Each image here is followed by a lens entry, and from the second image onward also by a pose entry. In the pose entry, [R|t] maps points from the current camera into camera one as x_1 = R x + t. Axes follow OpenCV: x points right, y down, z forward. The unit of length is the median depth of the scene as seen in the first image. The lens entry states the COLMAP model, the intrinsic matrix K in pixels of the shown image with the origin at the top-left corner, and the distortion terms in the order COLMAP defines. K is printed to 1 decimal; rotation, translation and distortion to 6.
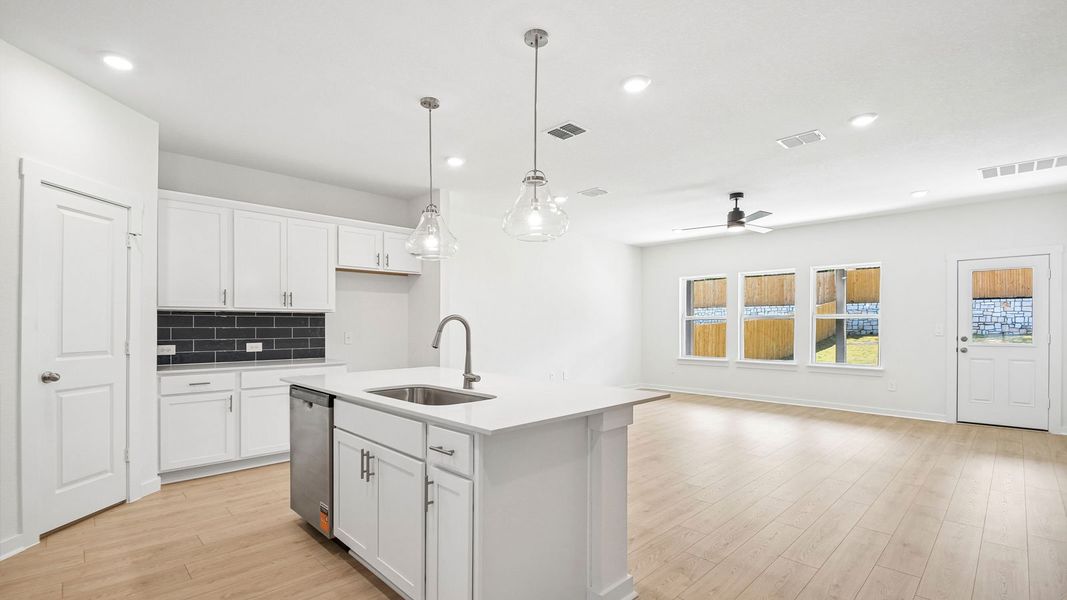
lens RADIAL K [[480.1, 0, 530.1], [0, 480.1, 329.2], [0, 0, 1]] dist [-0.000951, -0.000560]
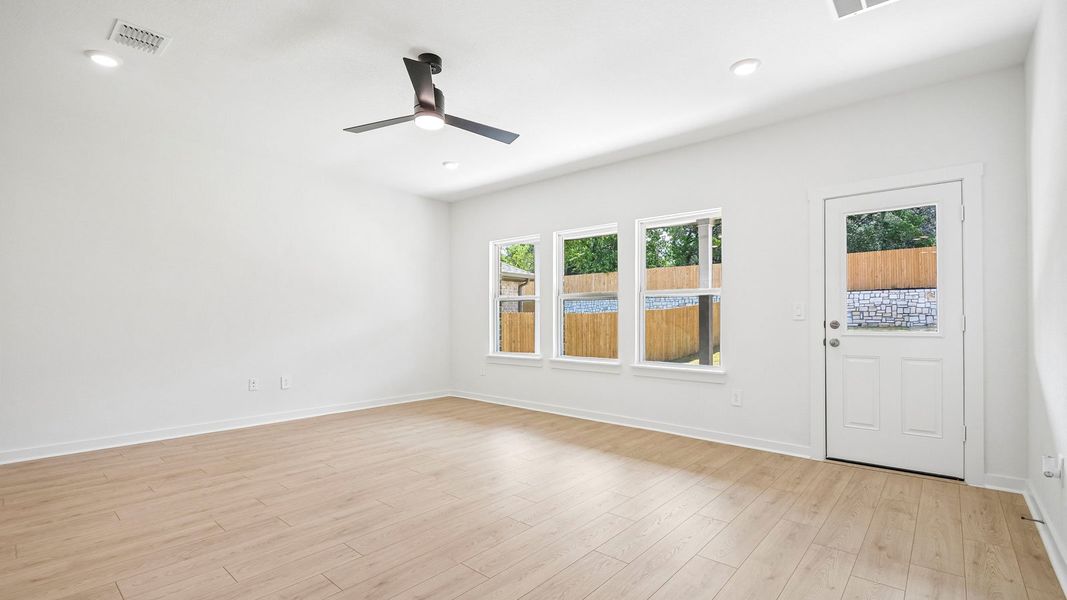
lens RADIAL K [[485.8, 0, 503.0], [0, 485.8, 316.7], [0, 0, 1]] dist [-0.000740, -0.000279]
pose [[0.998581, 0.000181, 0.053252, 0.349814], [0.000525, 0.999912, -0.013245, 0.014237], [-0.053250, 0.013254, 0.998493, 0.311885]]
